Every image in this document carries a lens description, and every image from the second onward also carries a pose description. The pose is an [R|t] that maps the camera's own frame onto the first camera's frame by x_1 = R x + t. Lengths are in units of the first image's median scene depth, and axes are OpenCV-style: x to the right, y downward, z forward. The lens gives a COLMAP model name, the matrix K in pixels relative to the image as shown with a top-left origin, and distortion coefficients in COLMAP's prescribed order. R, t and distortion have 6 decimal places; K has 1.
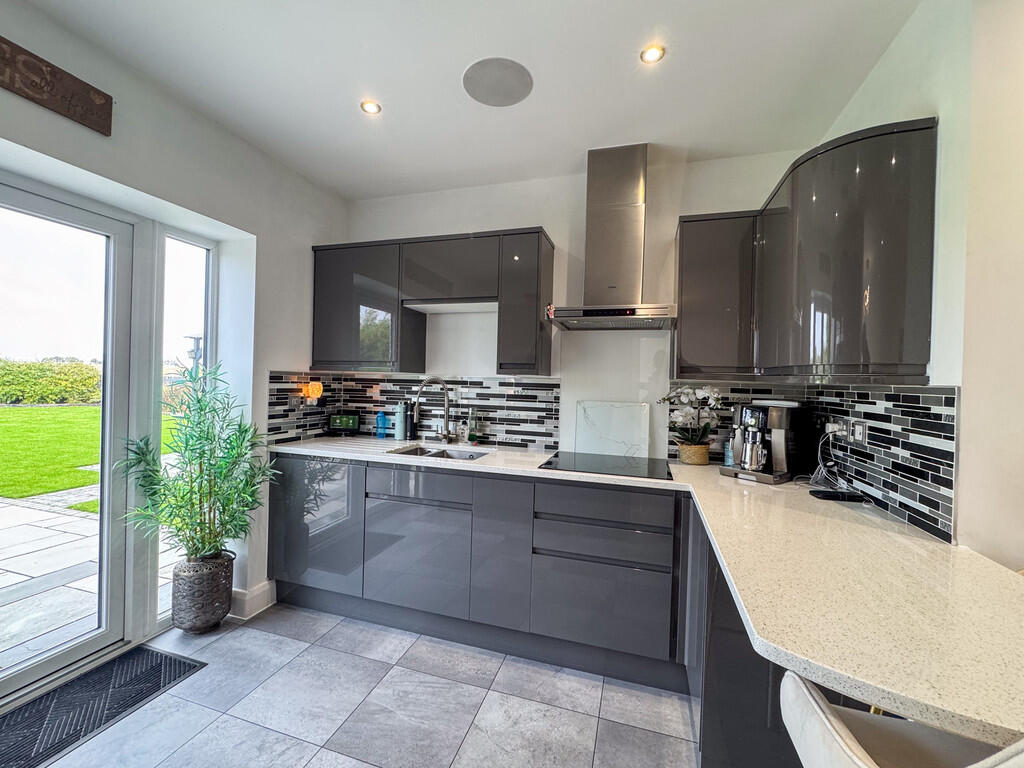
lens RADIAL K [[425.1, 0, 512.0], [0, 425.1, 384.0], [0, 0, 1]] dist [-0.000230, 0.000147]
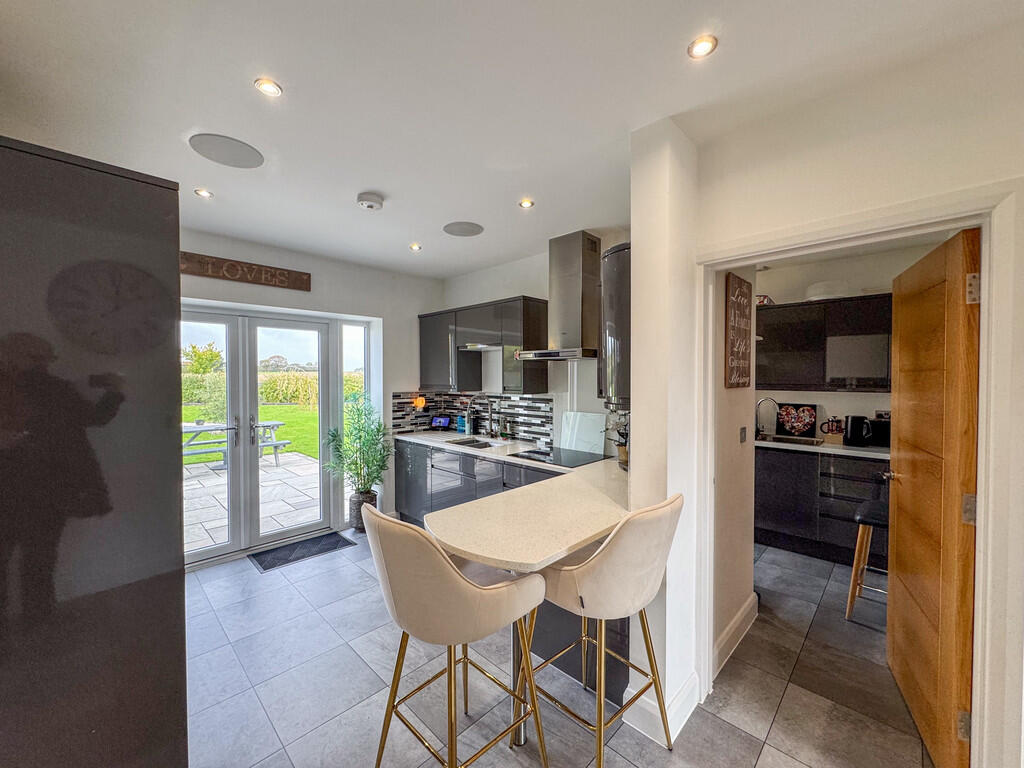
lens RADIAL K [[409.0, 0, 512.0], [0, 409.0, 384.0], [0, 0, 1]] dist [0.000394, 0.000182]
pose [[0.889780, -0.019370, -0.455978, 0.607670], [0.023073, 0.999731, 0.002556, -0.055710], [0.455806, -0.012795, 0.889987, -0.268038]]
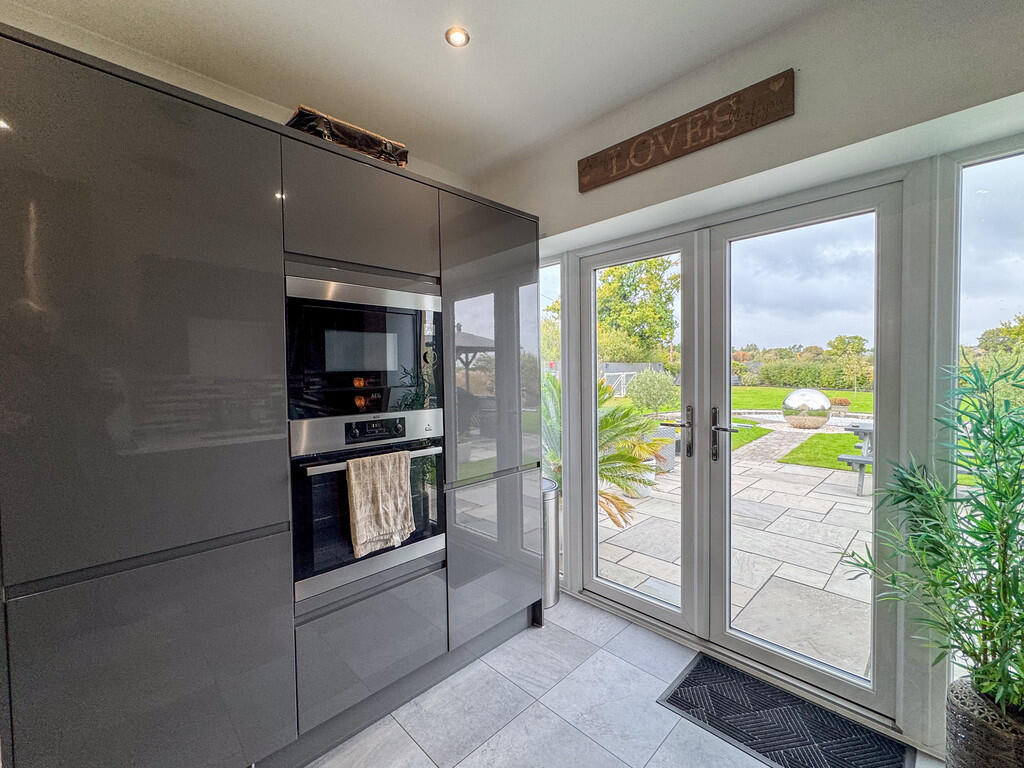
lens RADIAL K [[425.1, 0, 512.0], [0, 425.1, 384.0], [0, 0, 1]] dist [-0.000230, 0.000147]
pose [[-0.470639, 0.003156, -0.882320, 0.075286], [-0.003118, 0.999981, 0.005240, -0.012552], [0.882321, 0.005217, -0.470620, 0.585197]]
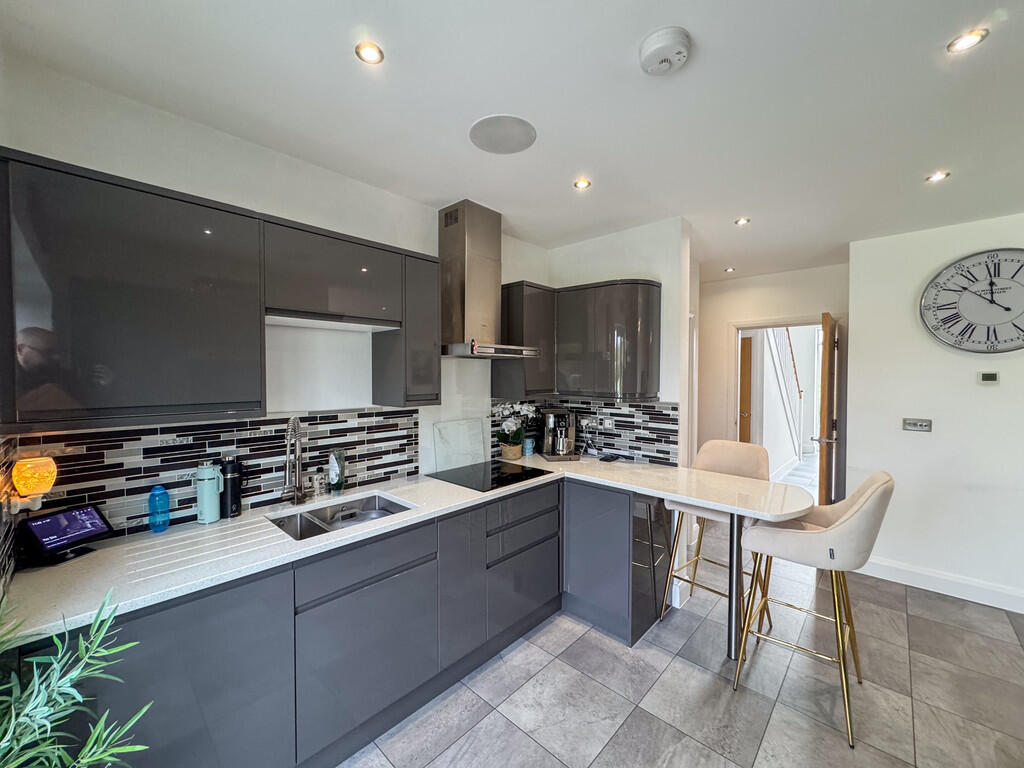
lens RADIAL K [[409.0, 0, 512.0], [0, 409.0, 384.0], [0, 0, 1]] dist [0.000394, 0.000182]
pose [[0.437162, -0.048296, 0.898085, -0.656428], [0.016322, 0.998819, 0.045768, -0.099946], [-0.899235, -0.005349, 0.437434, 0.370839]]
